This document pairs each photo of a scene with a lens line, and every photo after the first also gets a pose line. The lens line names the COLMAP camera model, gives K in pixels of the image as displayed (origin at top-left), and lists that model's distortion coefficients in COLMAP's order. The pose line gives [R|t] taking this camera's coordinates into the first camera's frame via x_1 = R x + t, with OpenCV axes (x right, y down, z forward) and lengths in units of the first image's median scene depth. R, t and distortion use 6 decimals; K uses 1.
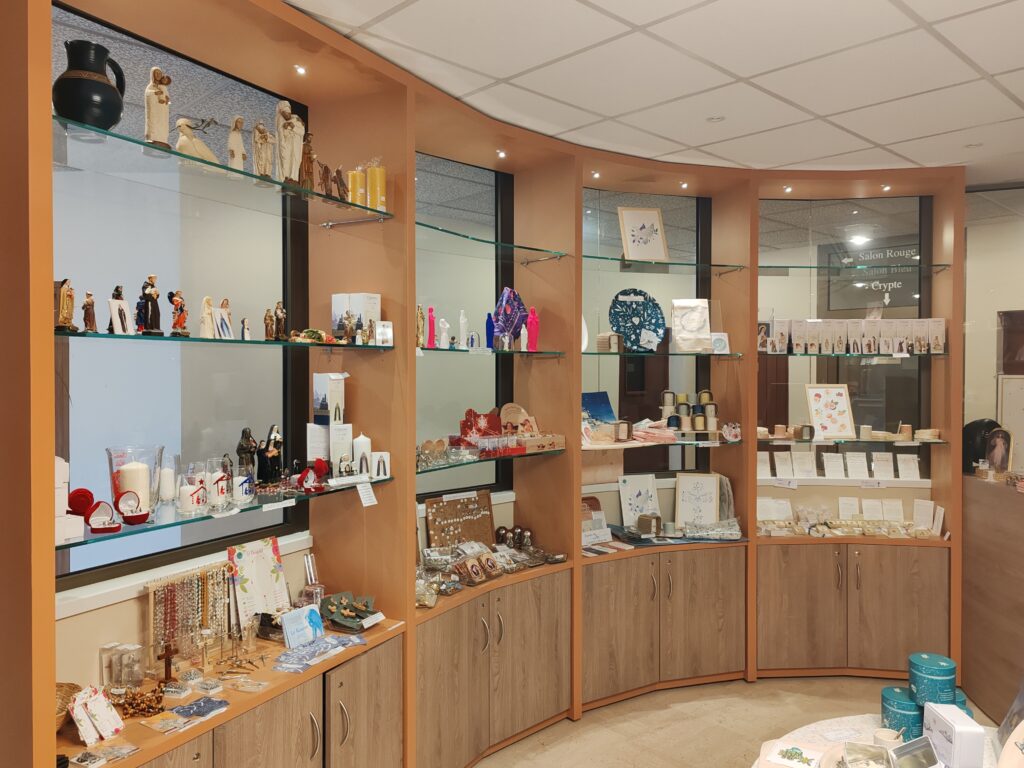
lens RADIAL K [[786.2, 0, 511.9], [0, 786.2, 378.2], [0, 0, 1]] dist [0.062229, -0.050438]
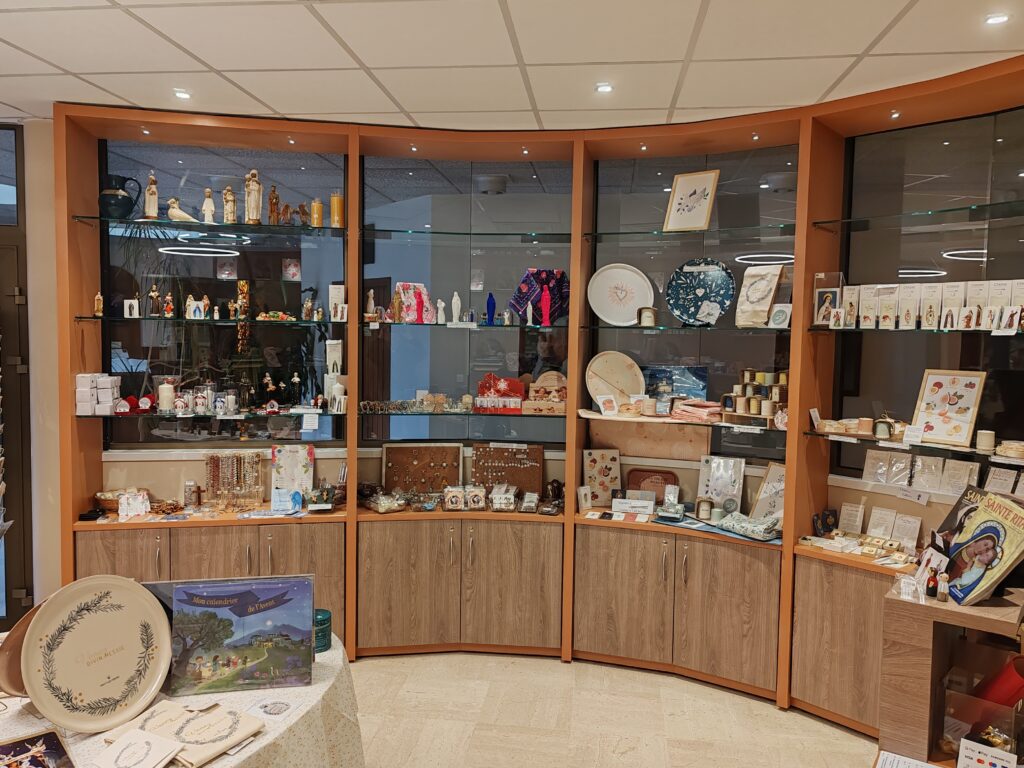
lens RADIAL K [[786.2, 0, 511.9], [0, 786.2, 378.2], [0, 0, 1]] dist [0.062229, -0.050438]
pose [[0.626773, 0.057645, -0.777067, 0.786937], [-0.025503, 0.998243, 0.053482, -0.015518], [0.778785, -0.013704, 0.627142, 0.236512]]
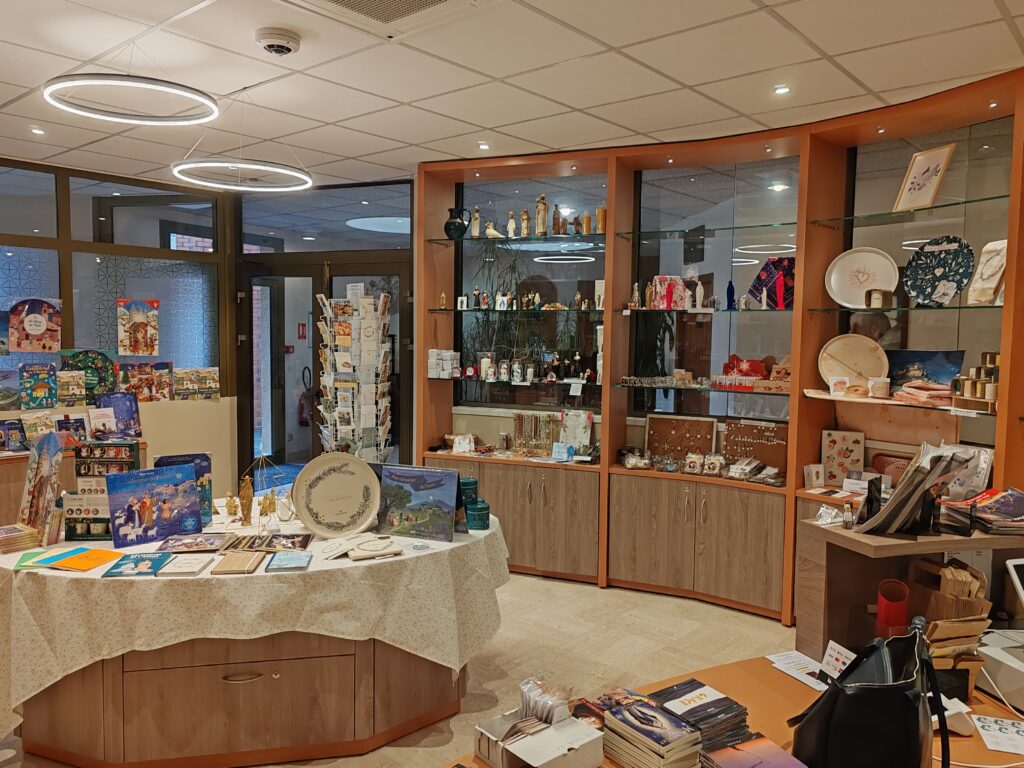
lens RADIAL K [[786.2, 0, 511.9], [0, 786.2, 378.2], [0, 0, 1]] dist [0.062229, -0.050438]
pose [[0.091601, 0.065439, -0.993643, 1.077588], [-0.024873, 0.997677, 0.063412, 0.003805], [0.995485, 0.018906, 0.093016, 0.439450]]
